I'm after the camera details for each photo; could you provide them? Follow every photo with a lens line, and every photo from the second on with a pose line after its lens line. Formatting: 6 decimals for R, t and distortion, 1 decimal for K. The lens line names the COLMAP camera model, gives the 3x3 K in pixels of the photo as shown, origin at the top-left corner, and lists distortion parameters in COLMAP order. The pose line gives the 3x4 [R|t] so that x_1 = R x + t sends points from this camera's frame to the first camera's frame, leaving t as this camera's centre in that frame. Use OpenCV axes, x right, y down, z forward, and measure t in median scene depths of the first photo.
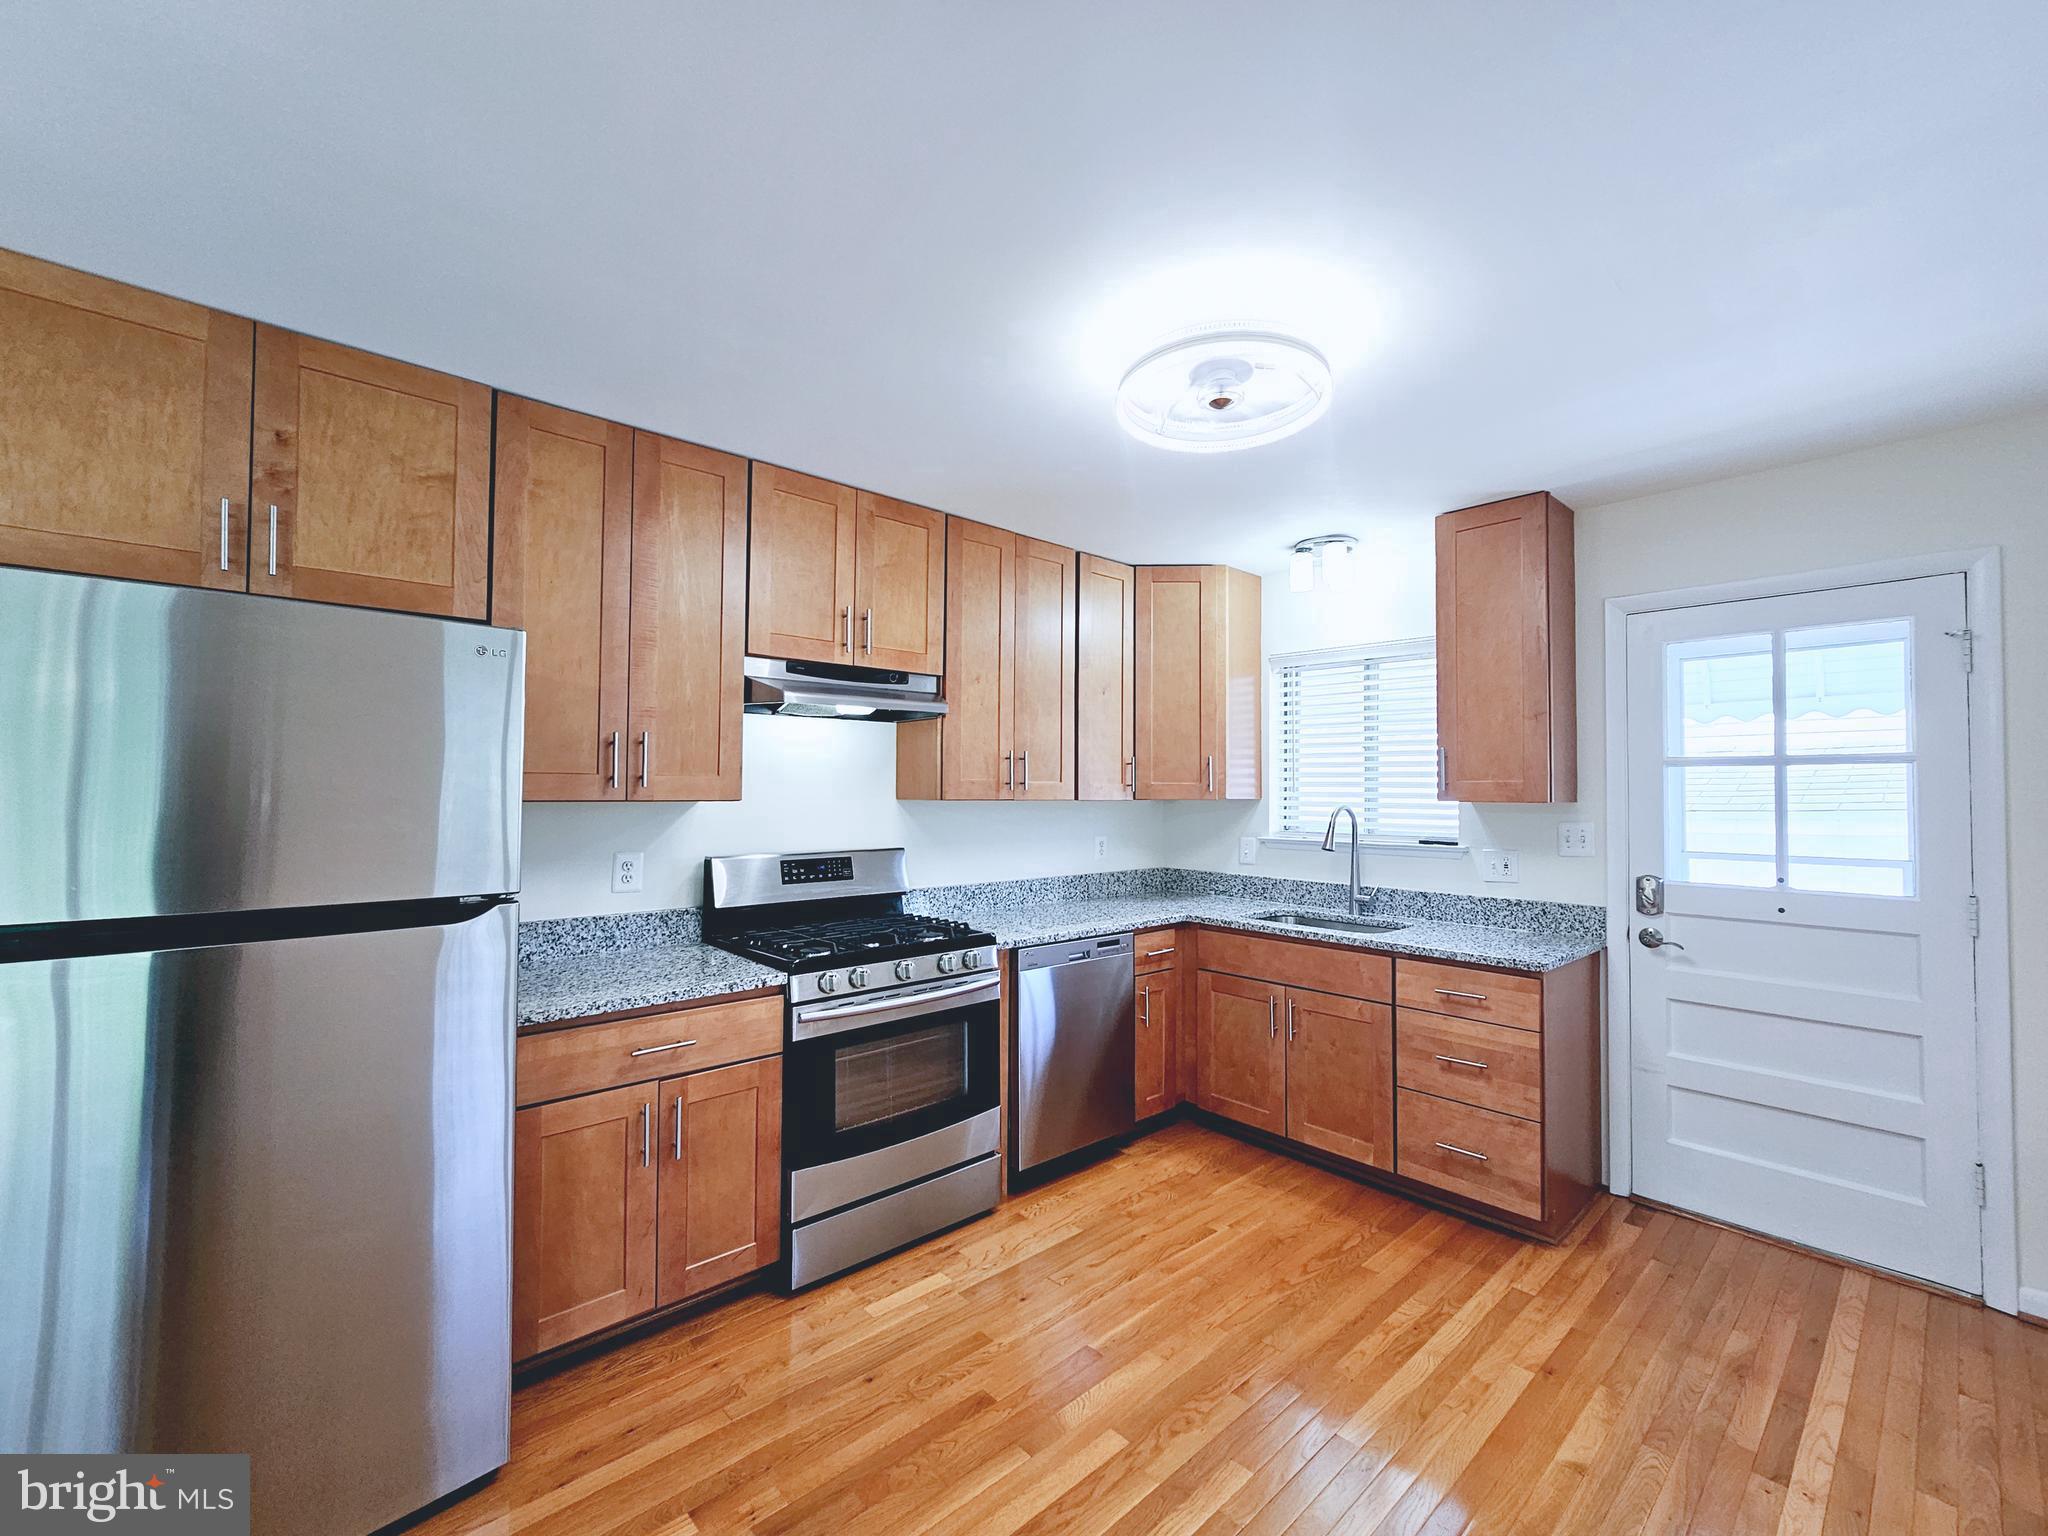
lens RADIAL K [[872.2, 0, 1024.0], [0, 872.2, 768.0], [0, 0, 1]] dist [0.002326, 0.000298]
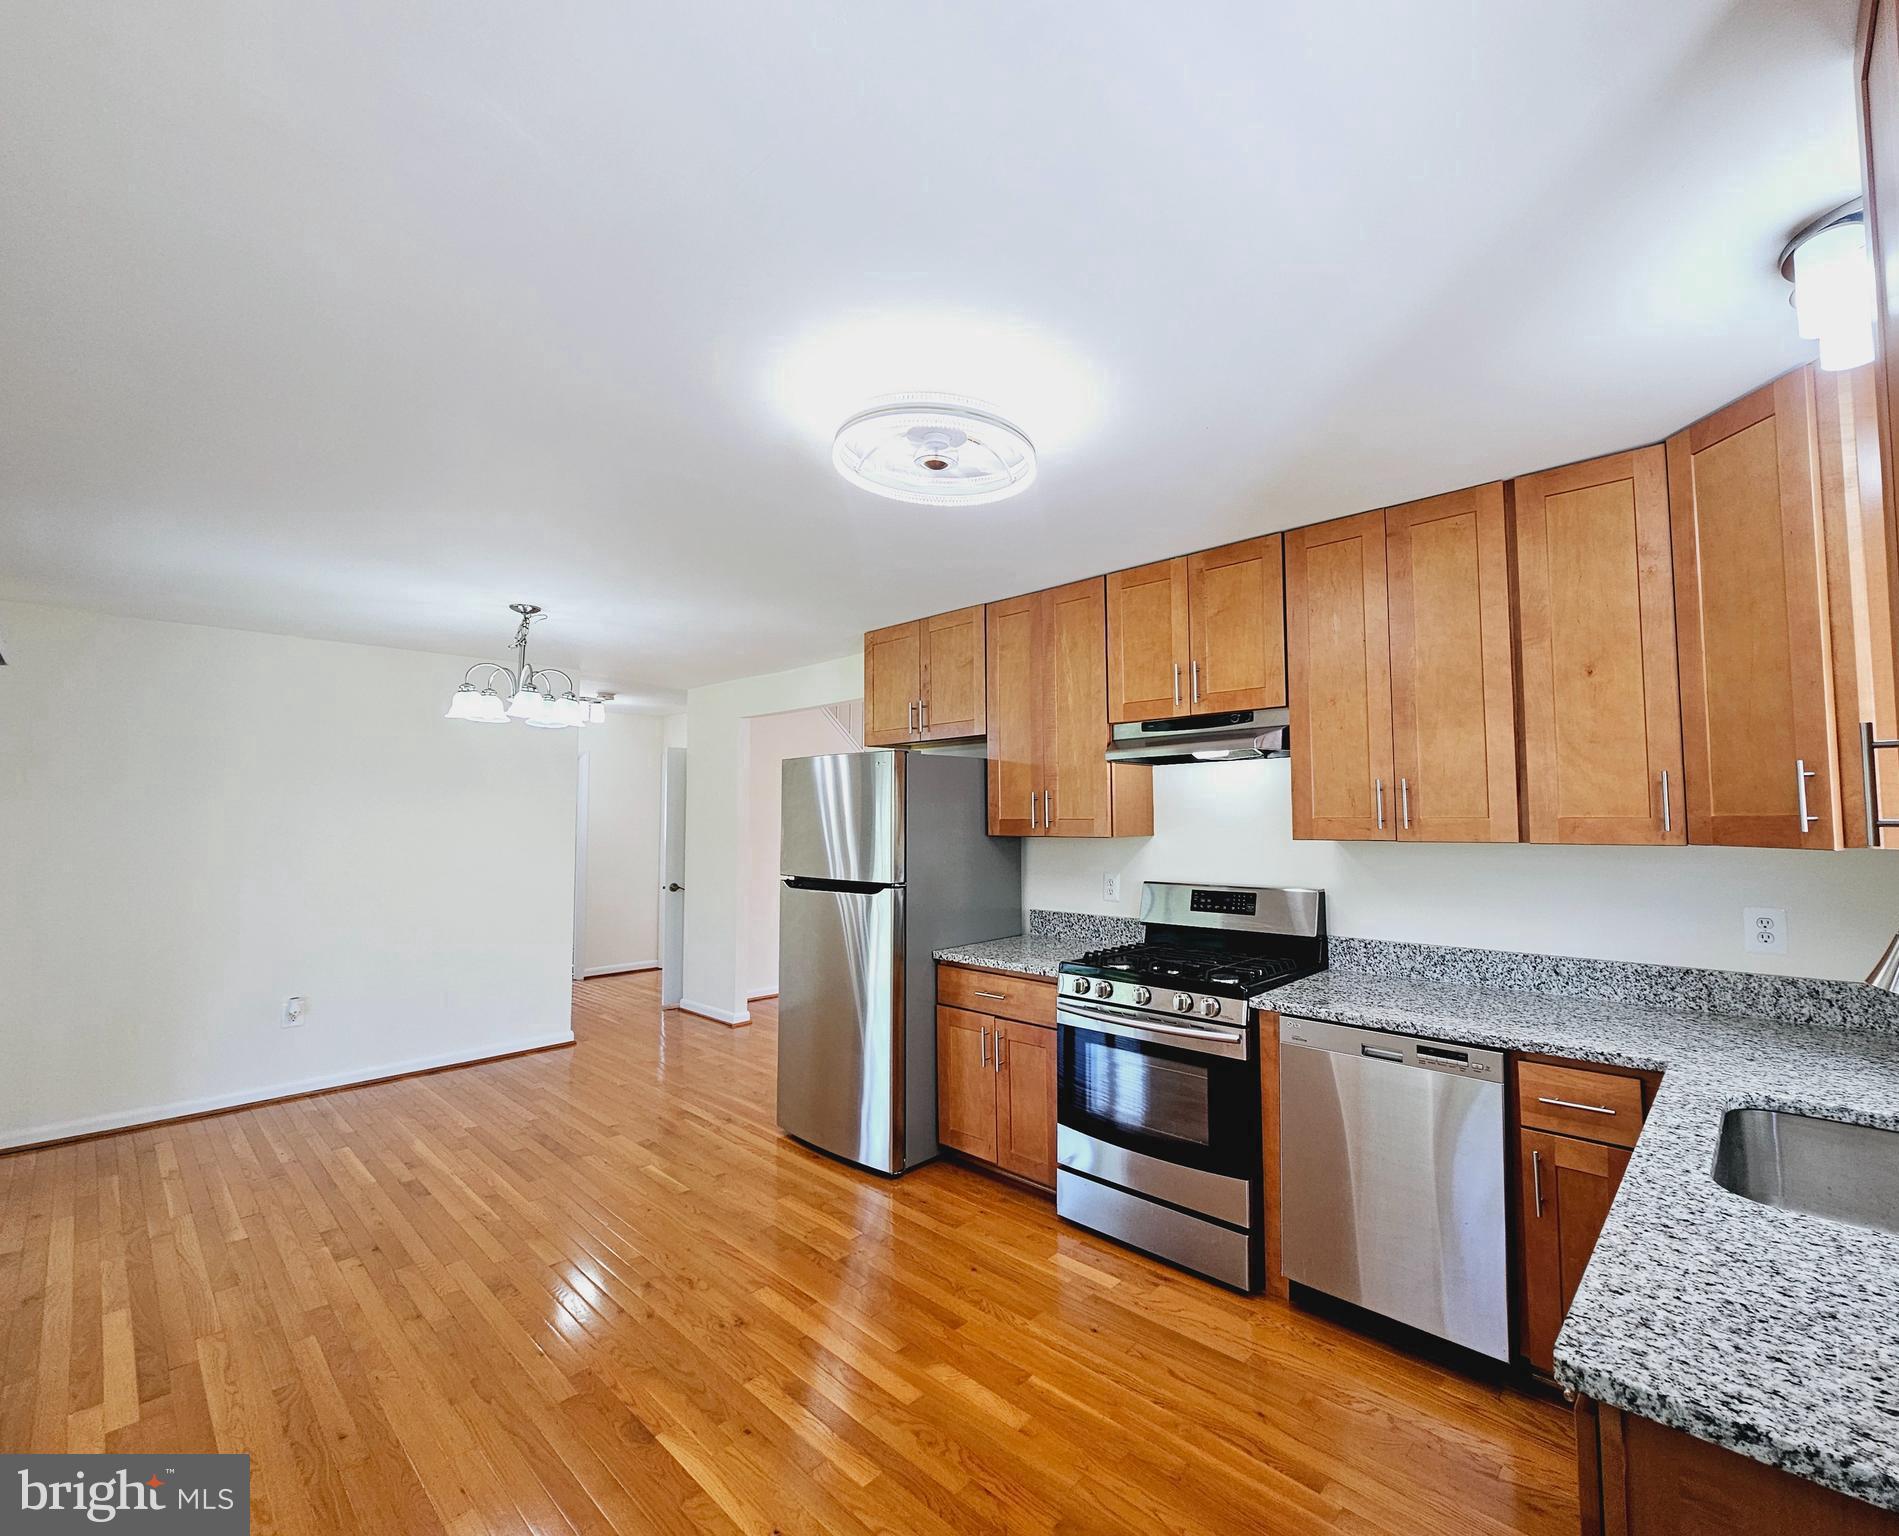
lens RADIAL K [[830.0, 0, 1021.0], [0, 830.0, 767.4], [0, 0, 1]] dist [-0.004589, 0.000512]
pose [[0.102264, -0.064307, -0.992676, 0.841120], [0.036135, 0.997490, -0.060896, 0.003933], [0.994101, -0.029643, 0.104331, 0.700575]]
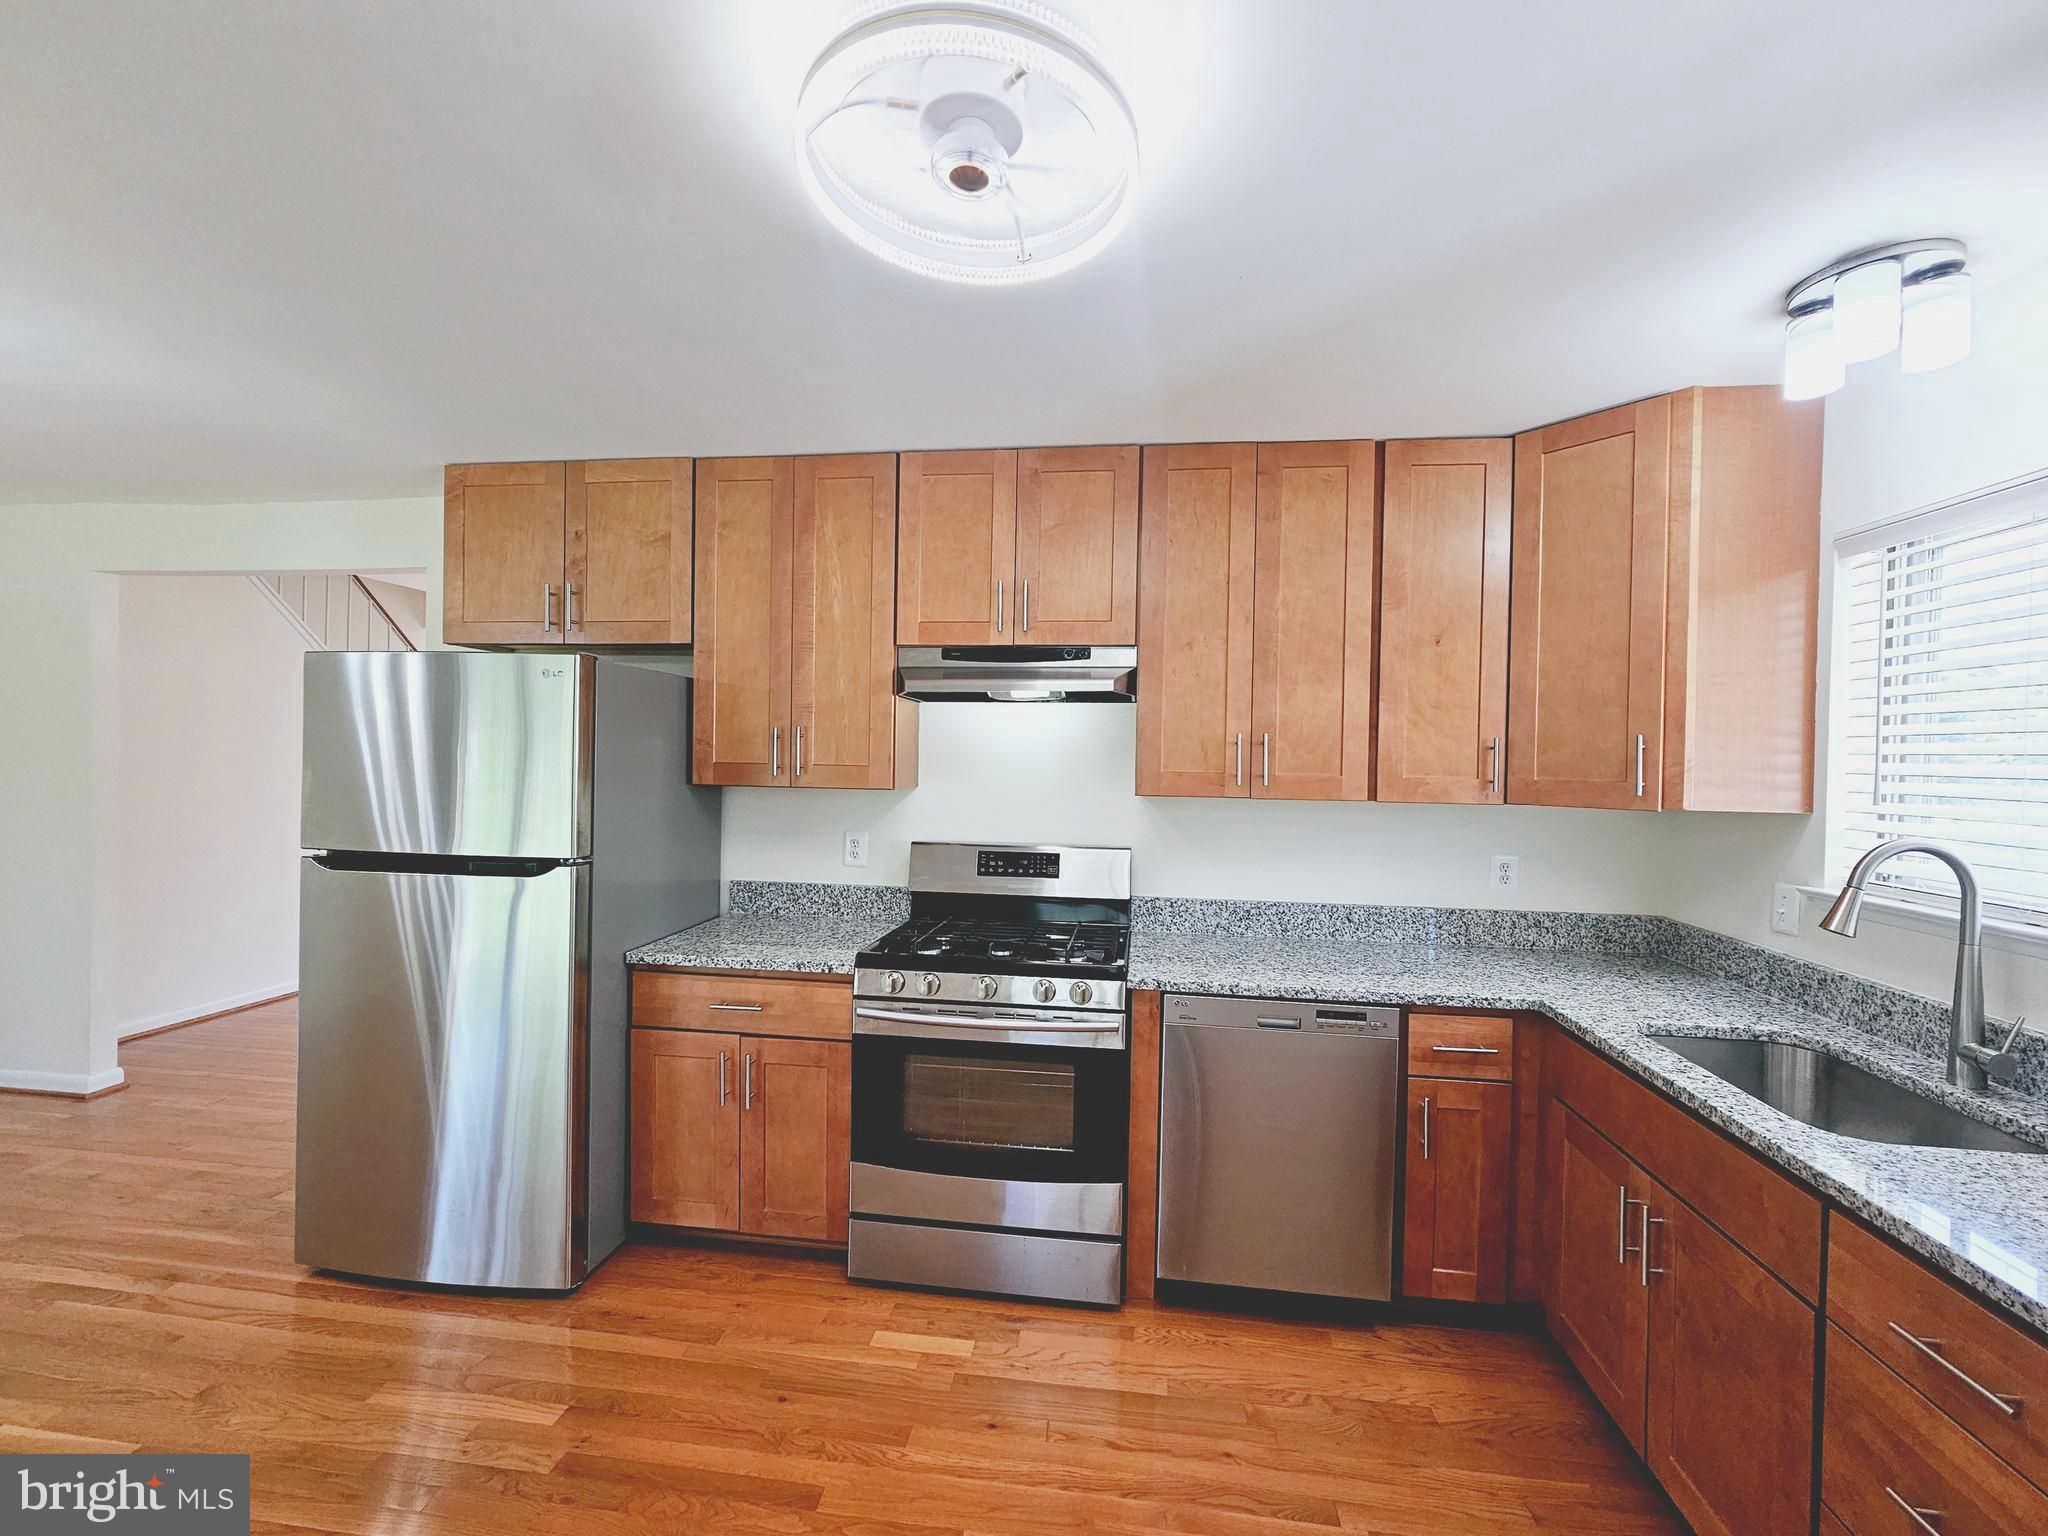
lens RADIAL K [[841.0, 0, 1024.0], [0, 841.0, 768.0], [0, 0, 1]] dist [-0.000902, 0.000407]
pose [[0.644466, 0.014262, -0.764500, 0.503234], [0.006658, 0.999683, 0.024261, -0.010431], [0.764604, -0.020725, 0.644167, 0.453148]]
